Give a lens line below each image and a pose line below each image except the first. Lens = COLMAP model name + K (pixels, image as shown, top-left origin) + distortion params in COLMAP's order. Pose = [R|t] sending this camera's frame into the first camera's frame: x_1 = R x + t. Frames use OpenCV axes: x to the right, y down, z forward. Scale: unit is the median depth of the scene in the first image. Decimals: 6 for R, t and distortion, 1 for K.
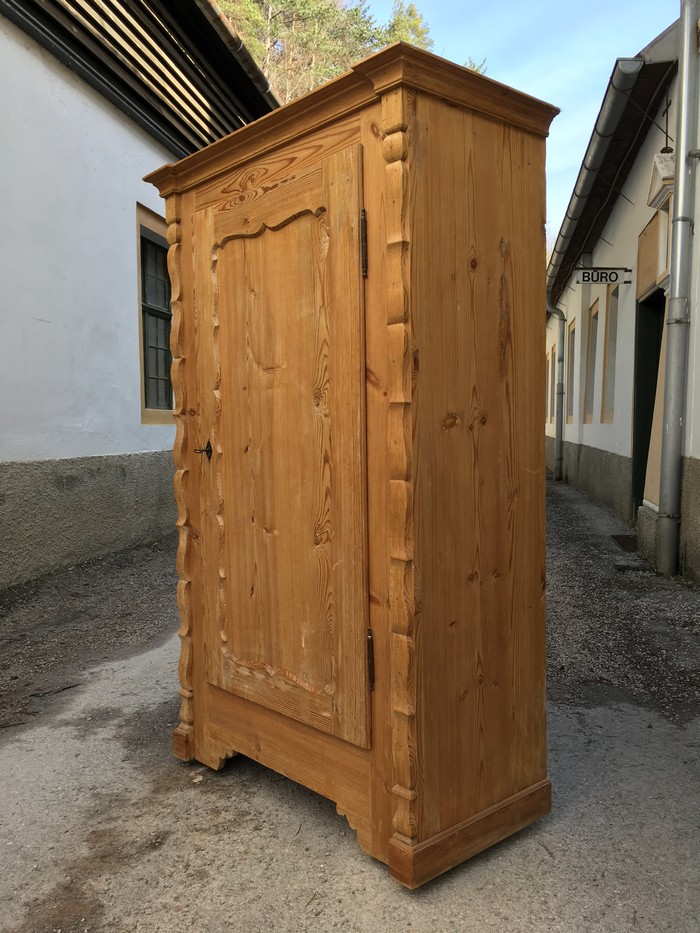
lens RADIAL K [[801.5, 0, 352.3], [0, 801.5, 457.1], [0, 0, 1]] dist [0.063798, -0.105045]
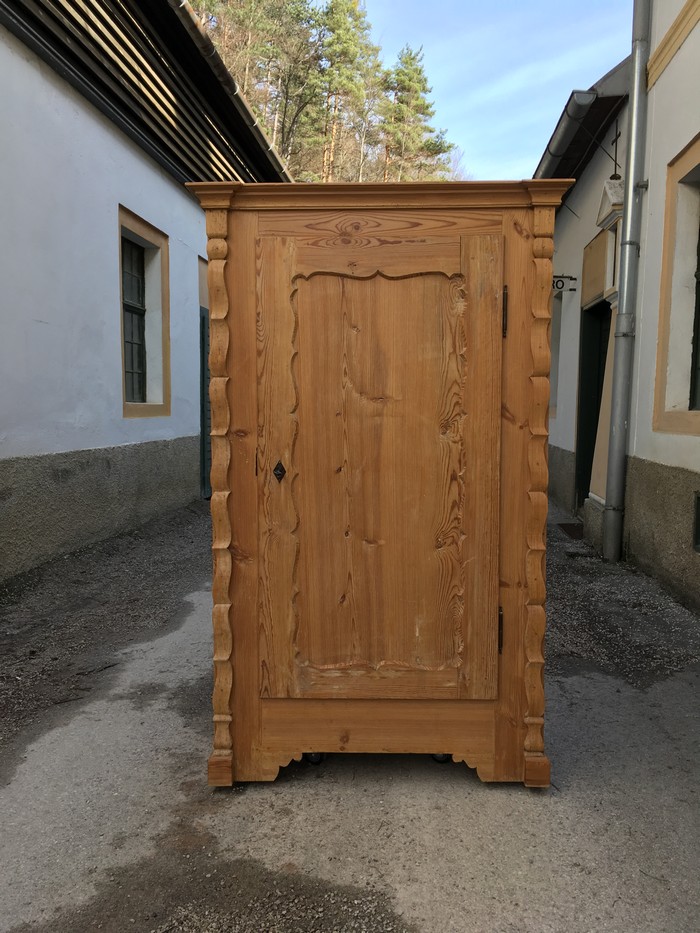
lens RADIAL K [[801.5, 0, 350.5], [0, 801.5, 450.6], [0, 0, 1]] dist [0.063798, -0.105045]
pose [[0.996371, 0.008462, 0.084694, -0.071897], [-0.009713, 0.999850, 0.014362, -0.020908], [-0.084560, -0.015133, 0.996303, -0.086366]]
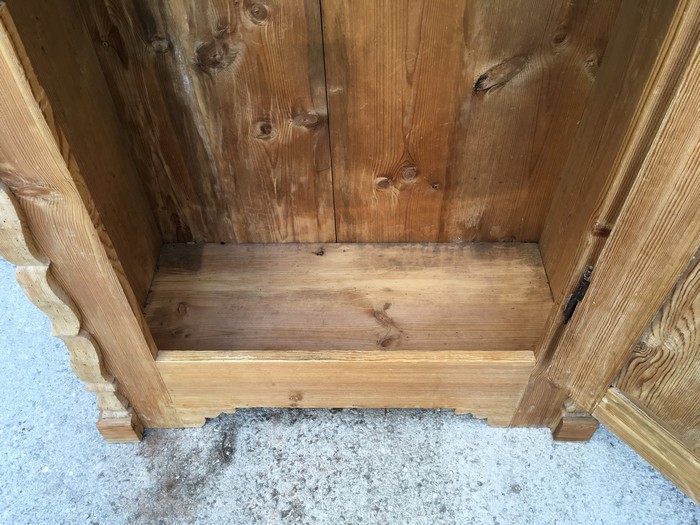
lens RADIAL K [[601.3, 0, 349.7], [0, 601.3, 264.8], [0, 0, 1]] dist [0.063798, -0.105045]
pose [[0.991270, -0.096238, 0.090123, -0.059563], [0.001435, 0.691373, 0.722497, -0.045458], [-0.131840, -0.716060, 0.685475, 0.268901]]
